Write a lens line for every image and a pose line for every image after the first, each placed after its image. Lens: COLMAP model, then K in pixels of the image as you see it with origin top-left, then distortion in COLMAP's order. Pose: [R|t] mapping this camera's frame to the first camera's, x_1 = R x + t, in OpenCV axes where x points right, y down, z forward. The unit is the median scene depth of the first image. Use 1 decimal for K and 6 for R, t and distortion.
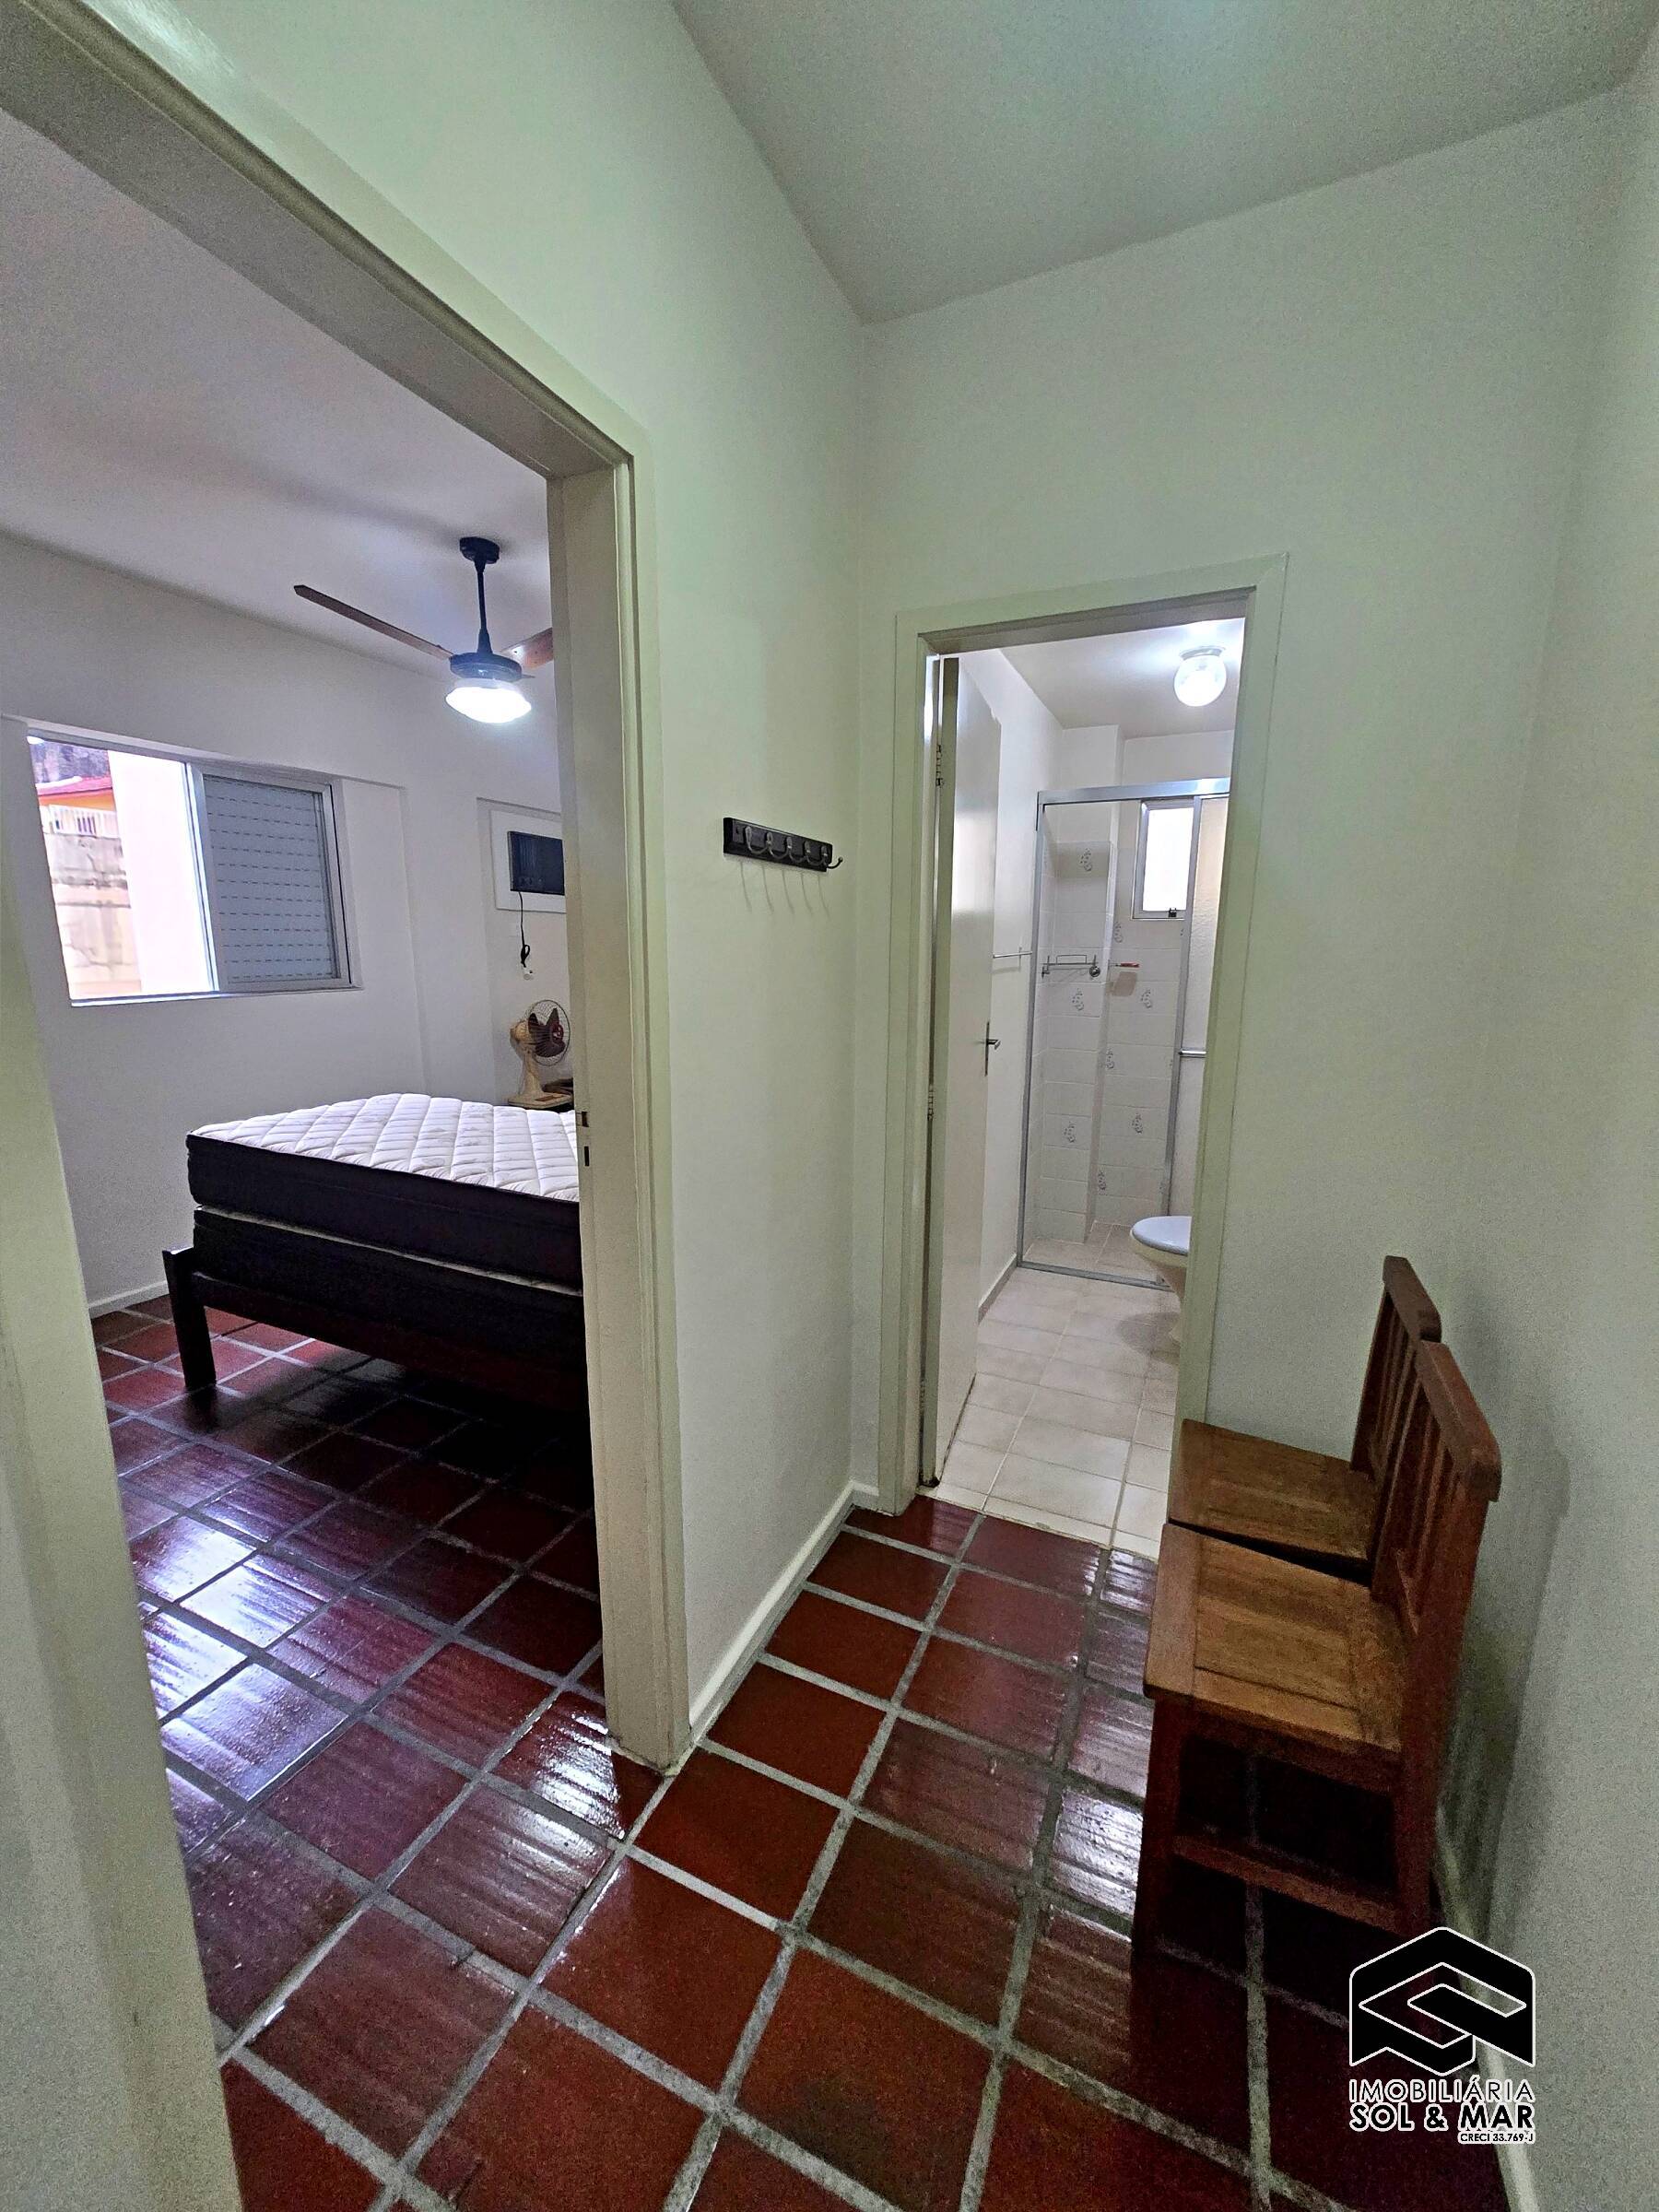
lens RADIAL K [[869.1, 0, 838.6], [0, 869.1, 1113.2], [0, 0, 1]] dist [0.003419, 0.000064]
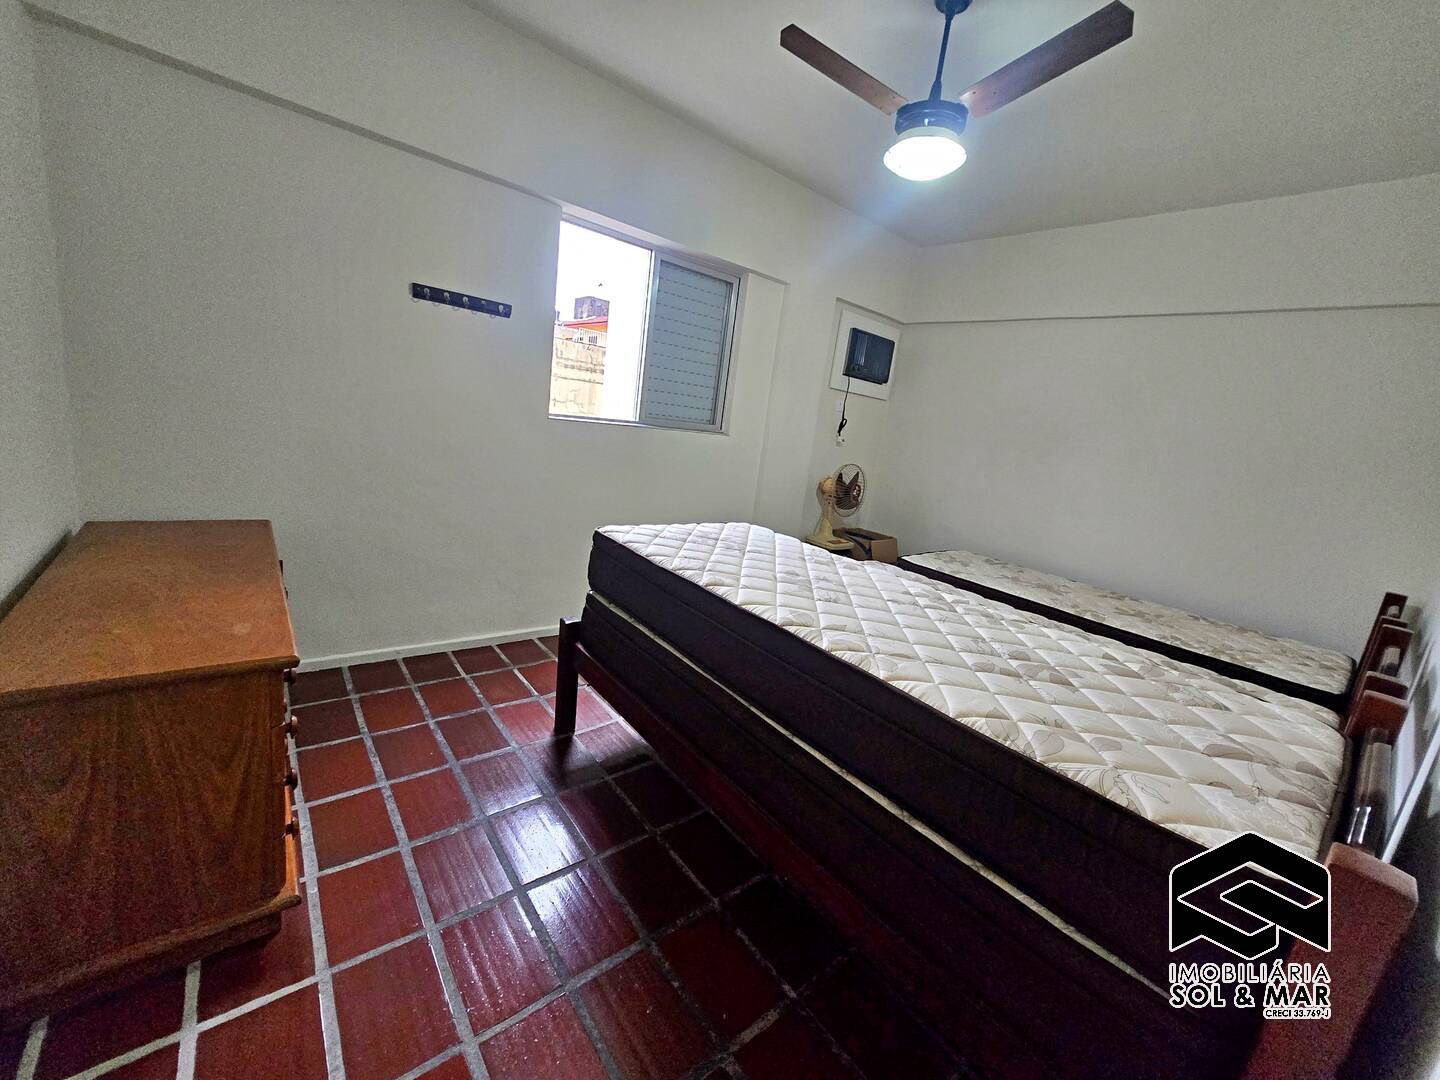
lens RADIAL K [[565.8, 0, 724.1], [0, 565.8, 540.2], [0, 0, 1]] dist [0.003419, 0.000064]
pose [[0.888584, 0.197591, -0.413976, -0.212957], [-0.203748, 0.978572, 0.029734, -0.016147], [0.410980, 0.057926, 0.909802, 0.294019]]
